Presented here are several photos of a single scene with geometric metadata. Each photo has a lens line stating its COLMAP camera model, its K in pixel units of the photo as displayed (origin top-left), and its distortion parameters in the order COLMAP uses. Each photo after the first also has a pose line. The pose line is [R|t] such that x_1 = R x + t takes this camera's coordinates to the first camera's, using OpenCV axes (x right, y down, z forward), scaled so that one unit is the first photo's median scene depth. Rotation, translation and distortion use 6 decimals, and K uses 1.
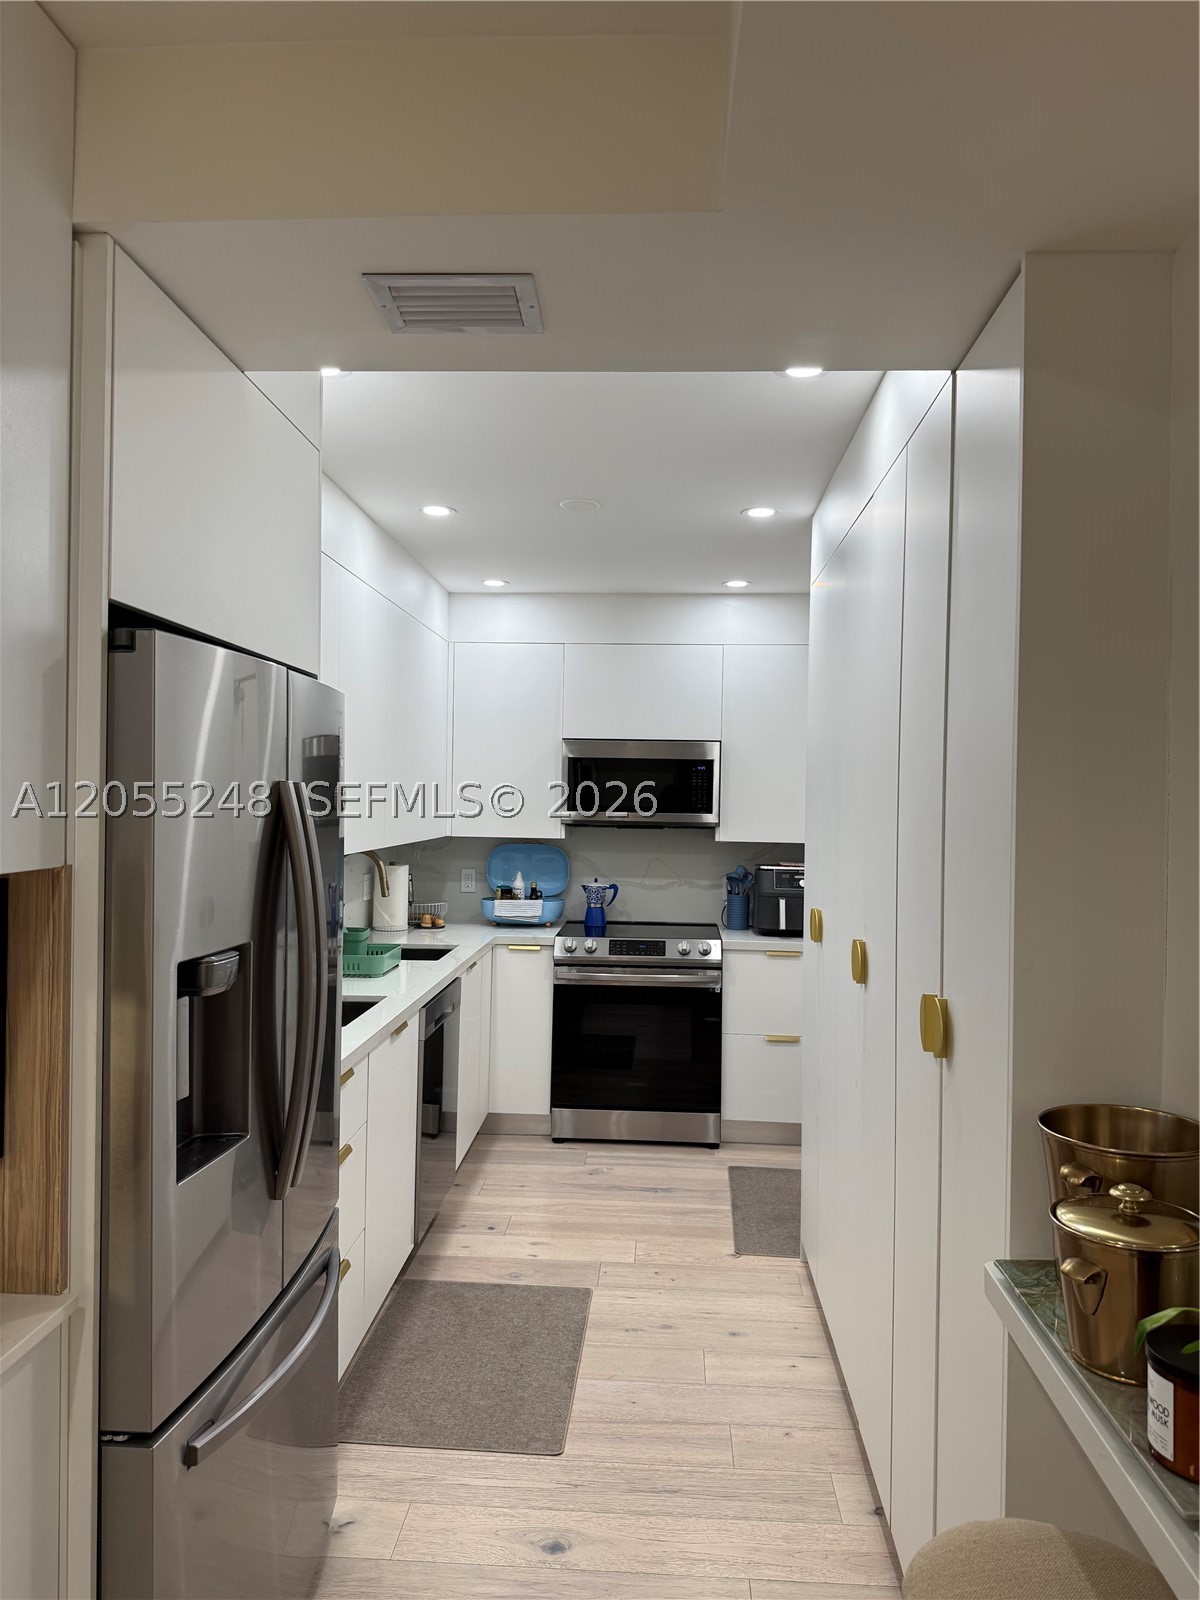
lens RADIAL K [[1121.4, 0, 600.0], [0, 1121.4, 800.0], [0, 0, 1]] dist [-0.009813, -0.009239]
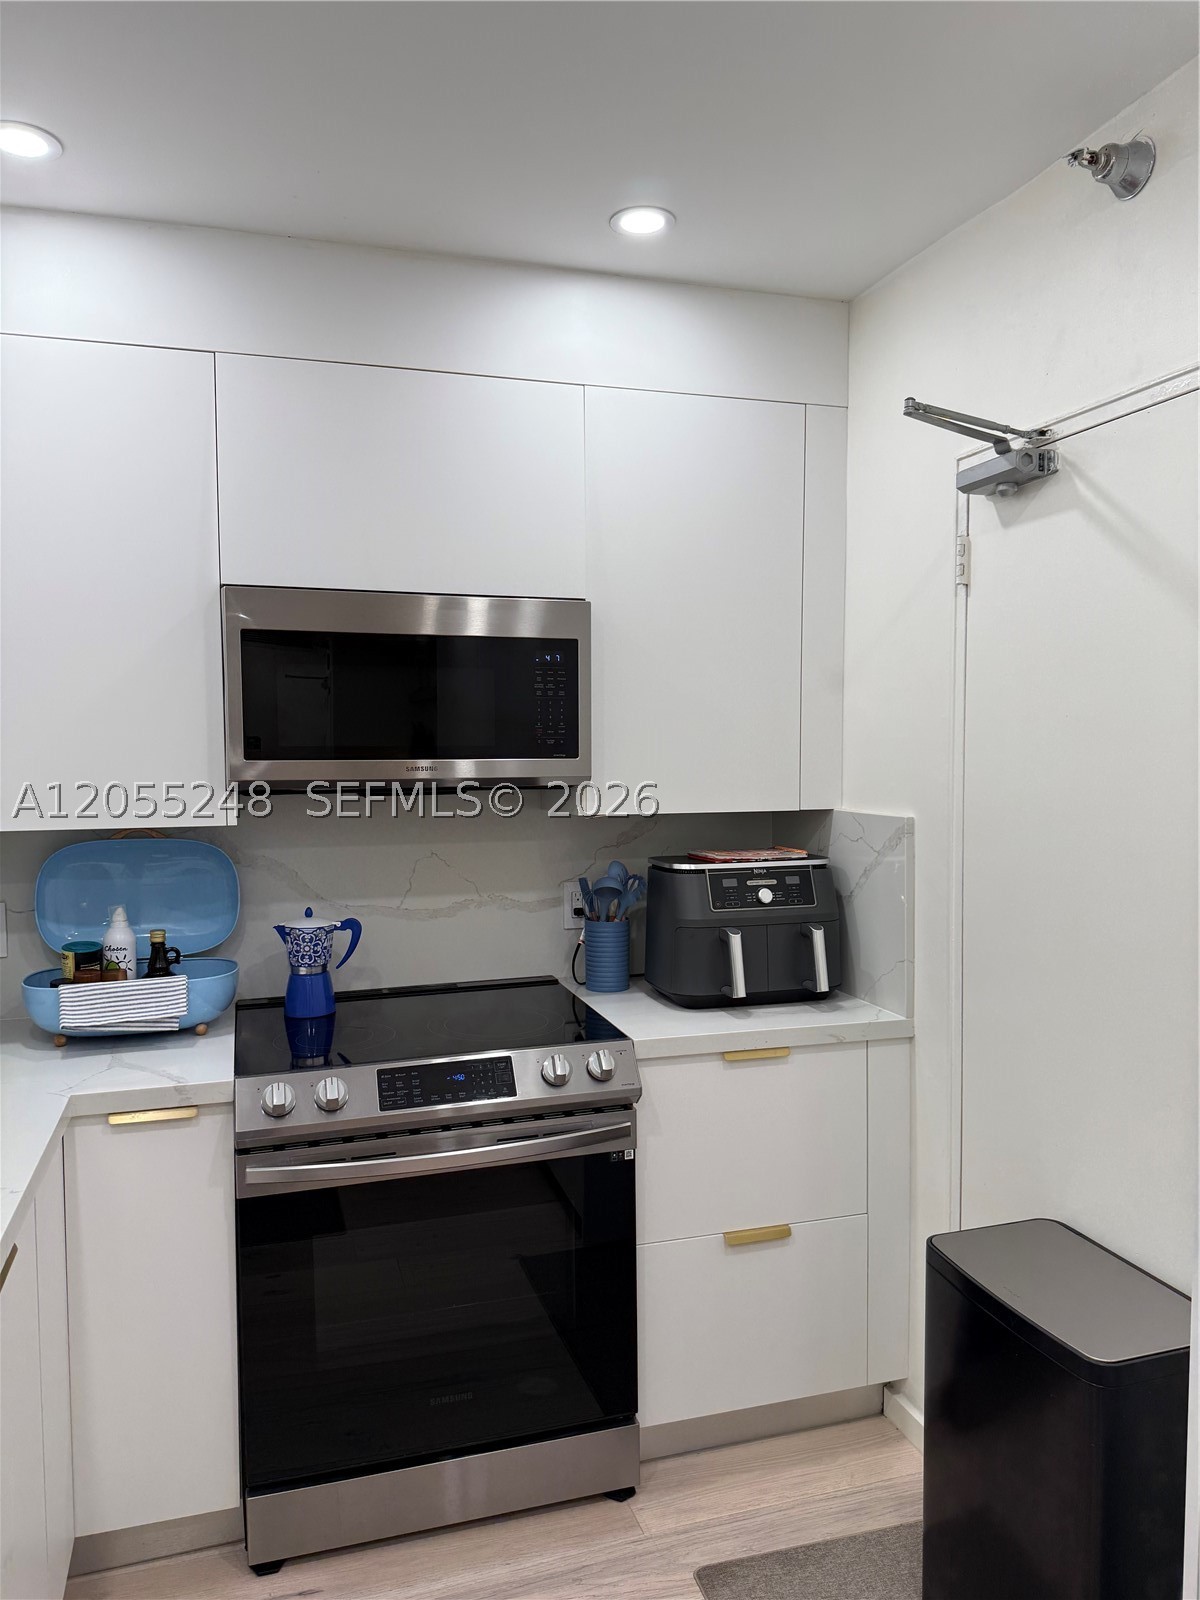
lens RADIAL K [[1121.4, 0, 600.0], [0, 1121.4, 800.0], [0, 0, 1]] dist [-0.009813, -0.009239]
pose [[0.932219, -0.042160, 0.359430, -0.054795], [0.022606, 0.998035, 0.058435, 0.003882], [-0.361187, -0.046349, 0.931341, 0.563643]]
